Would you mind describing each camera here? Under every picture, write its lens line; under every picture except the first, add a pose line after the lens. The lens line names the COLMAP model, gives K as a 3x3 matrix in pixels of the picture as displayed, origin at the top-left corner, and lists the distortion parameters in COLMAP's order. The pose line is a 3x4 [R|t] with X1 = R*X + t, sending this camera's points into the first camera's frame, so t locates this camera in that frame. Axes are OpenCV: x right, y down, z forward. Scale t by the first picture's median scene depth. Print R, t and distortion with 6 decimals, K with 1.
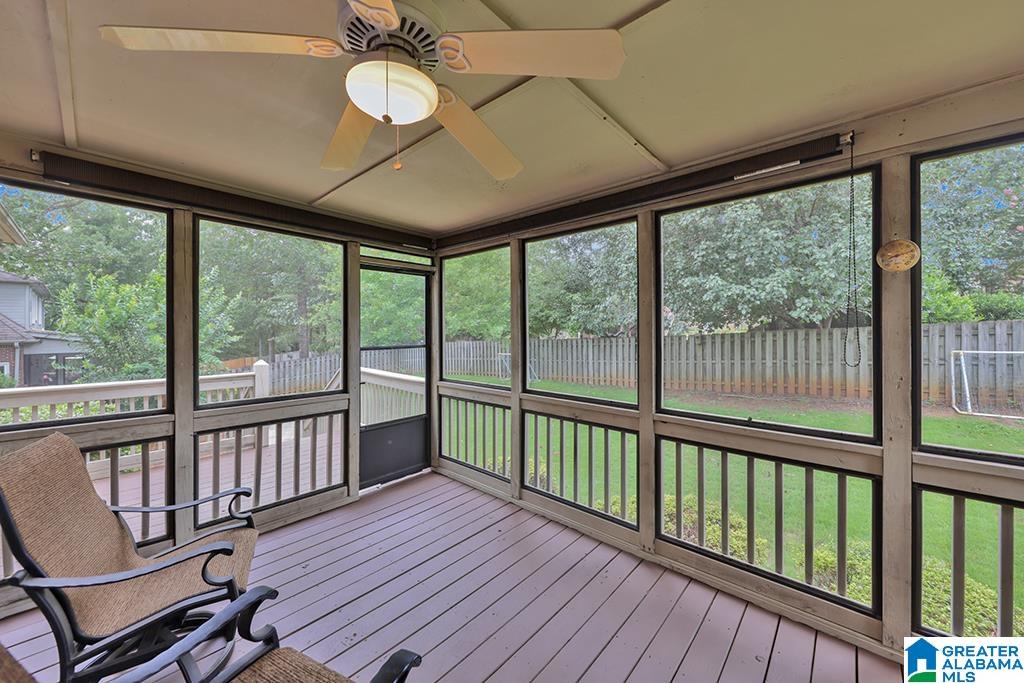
lens RADIAL K [[376.4, 0, 511.4], [0, 376.4, 334.5], [0, 0, 1]] dist [-0.000233, -0.000022]
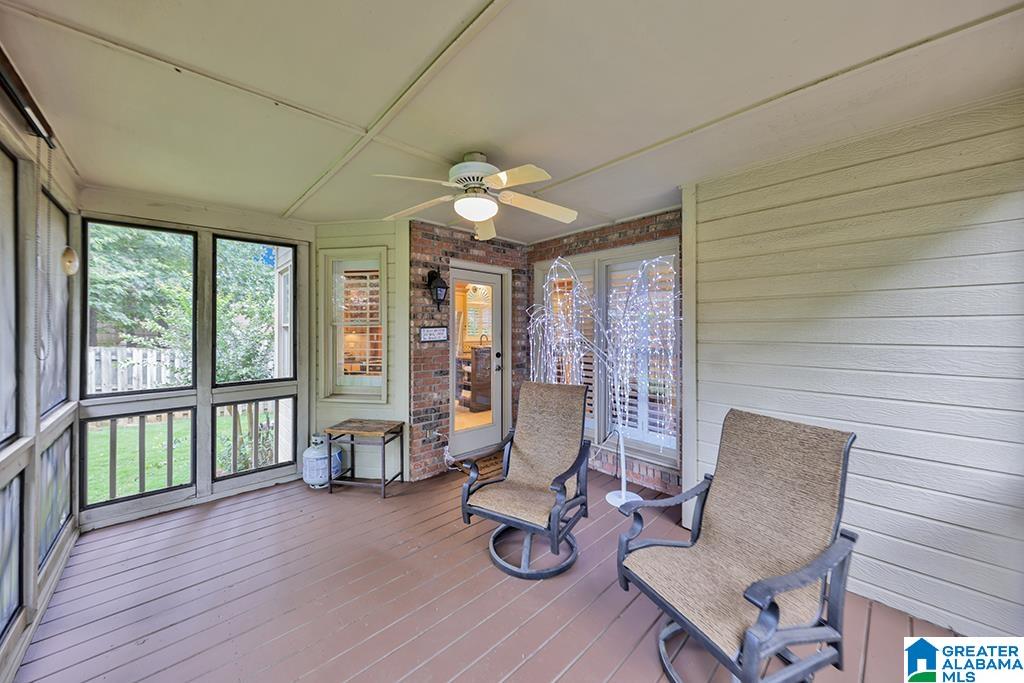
lens RADIAL K [[359.3, 0, 504.8], [0, 359.3, 326.2], [0, 0, 1]] dist [-0.000343, -0.000011]
pose [[0.094749, 0.008000, 0.995469, -0.592234], [-0.003528, 0.999964, -0.007701, 0.000346], [-0.995495, -0.002782, 0.094773, -0.633217]]
